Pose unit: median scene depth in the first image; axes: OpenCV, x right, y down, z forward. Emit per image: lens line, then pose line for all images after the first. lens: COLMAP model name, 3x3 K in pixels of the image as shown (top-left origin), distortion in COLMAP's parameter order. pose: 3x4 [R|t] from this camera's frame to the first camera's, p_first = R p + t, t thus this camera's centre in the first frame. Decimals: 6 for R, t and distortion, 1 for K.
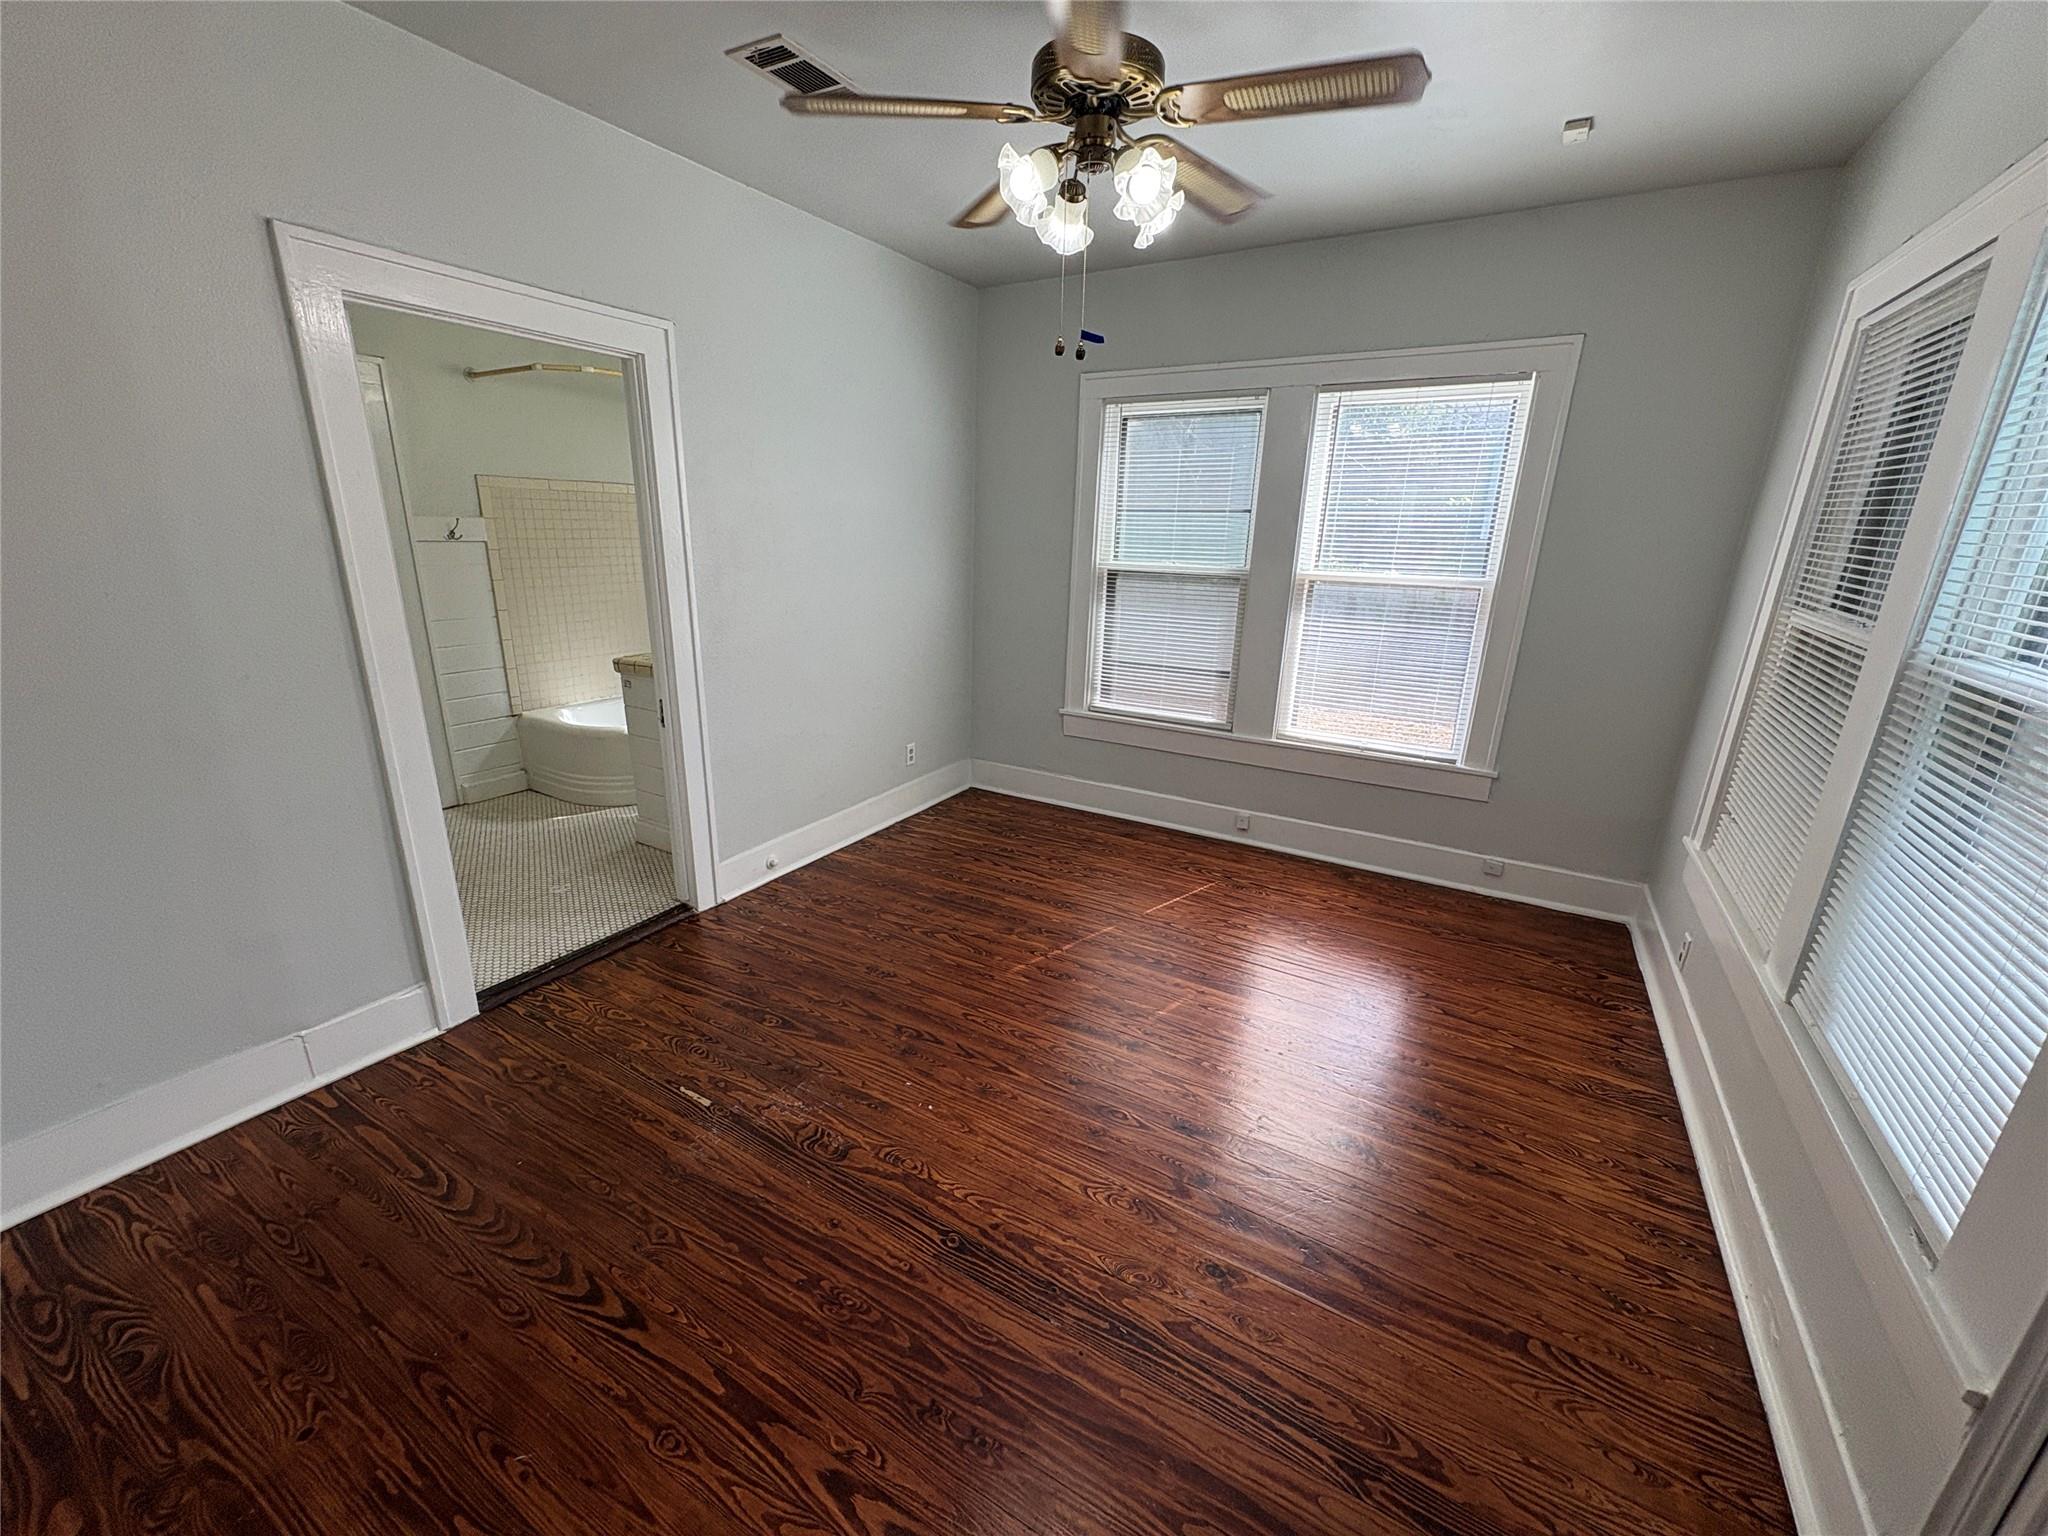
lens RADIAL K [[816.7, 0, 1022.5], [0, 816.7, 766.9], [0, 0, 1]] dist [-0.000196, 0.000096]
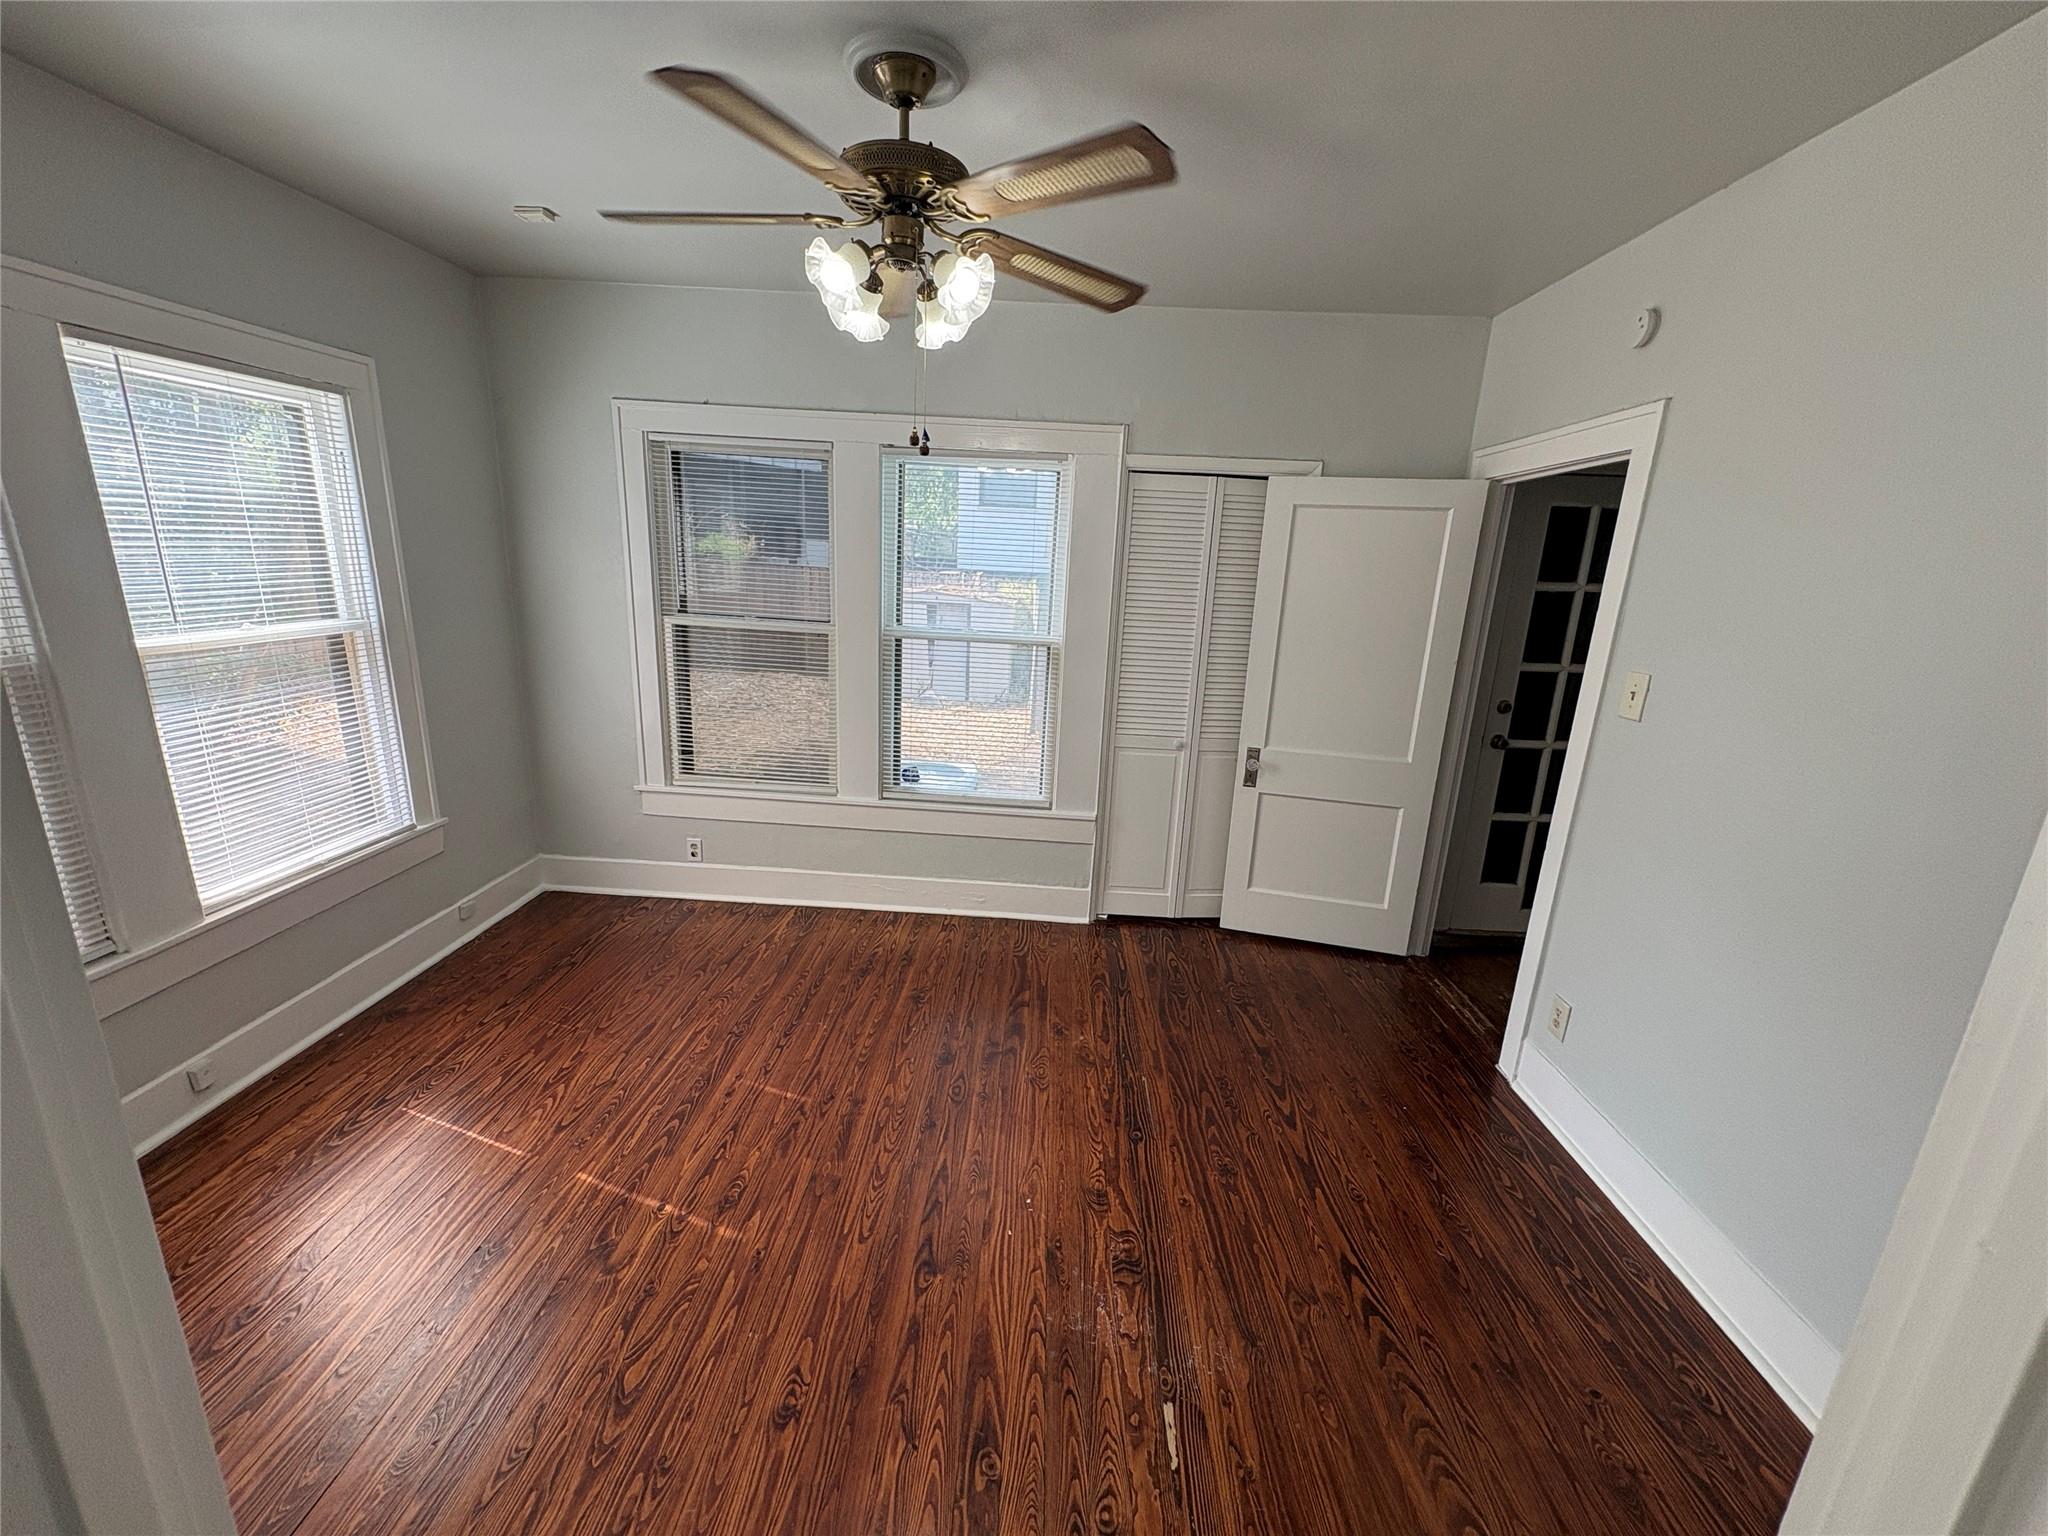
lens RADIAL K [[816.7, 0, 1024.6], [0, 816.7, 772.7], [0, 0, 1]] dist [-0.000196, 0.000096]
pose [[-0.470889, -0.266803, 0.840880, -0.854035], [0.202843, 0.894888, 0.397531, -0.466245], [-0.858556, 0.357759, -0.367274, 1.262438]]
